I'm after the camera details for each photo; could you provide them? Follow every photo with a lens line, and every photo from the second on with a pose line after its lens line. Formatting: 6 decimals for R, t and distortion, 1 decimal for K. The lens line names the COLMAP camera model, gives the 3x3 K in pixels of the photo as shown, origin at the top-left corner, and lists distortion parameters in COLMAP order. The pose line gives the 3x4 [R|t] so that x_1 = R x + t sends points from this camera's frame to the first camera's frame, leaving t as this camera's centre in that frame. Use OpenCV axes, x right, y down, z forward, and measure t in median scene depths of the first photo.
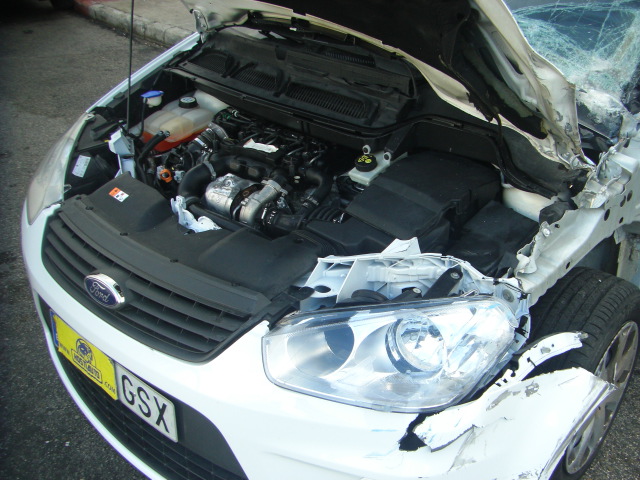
lens RADIAL K [[725.6, 0, 374.9], [0, 725.6, 266.4], [0, 0, 1]] dist [-0.193196, 0.134572]
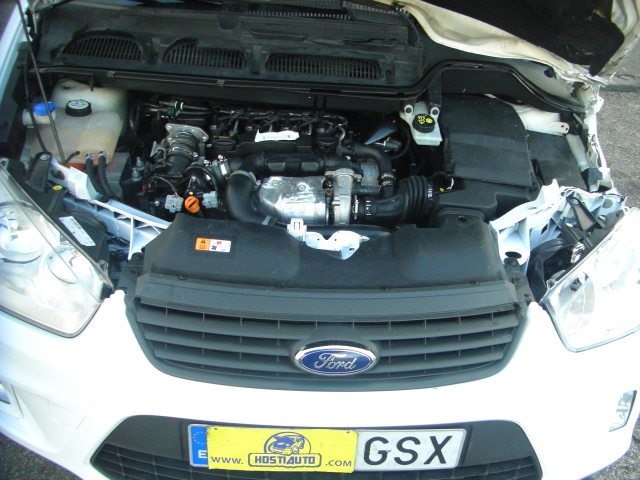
lens RADIAL K [[725.6, 0, 374.9], [0, 725.6, 266.4], [0, 0, 1]] dist [-0.193196, 0.134572]
pose [[0.709837, -0.372058, 0.598084, -0.799074], [0.278827, 0.928173, 0.246475, -0.250008], [-0.646828, -0.008195, 0.762592, 0.349126]]
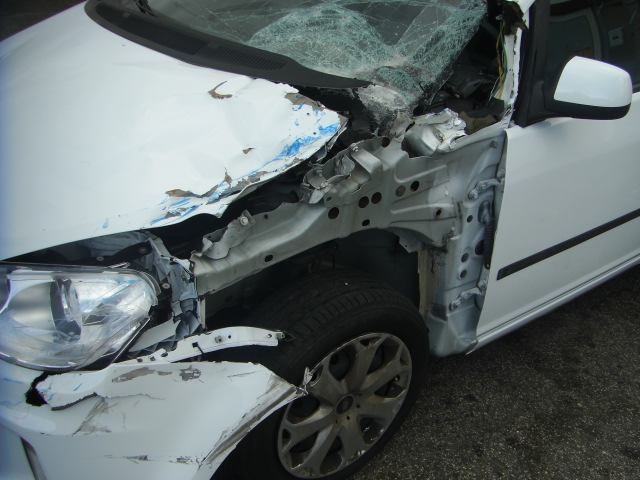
lens RADIAL K [[725.6, 0, 374.9], [0, 725.6, 266.4], [0, 0, 1]] dist [-0.193196, 0.134572]
pose [[0.981536, 0.146993, -0.122398, 0.549135], [-0.146583, 0.989121, 0.012392, -0.024320], [0.122888, 0.005779, 0.992404, 0.049523]]
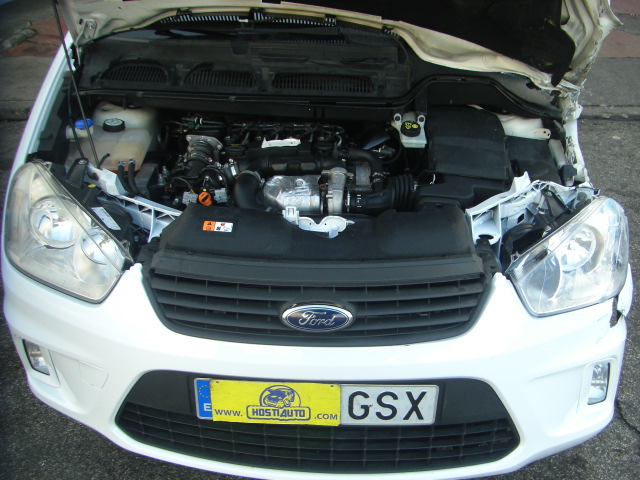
lens RADIAL K [[725.6, 0, 374.9], [0, 725.6, 266.4], [0, 0, 1]] dist [-0.193196, 0.134572]
pose [[0.750981, -0.340318, 0.565871, -0.838308], [0.310153, 0.938341, 0.152712, -0.148355], [-0.582951, 0.060823, 0.810228, 0.184456]]
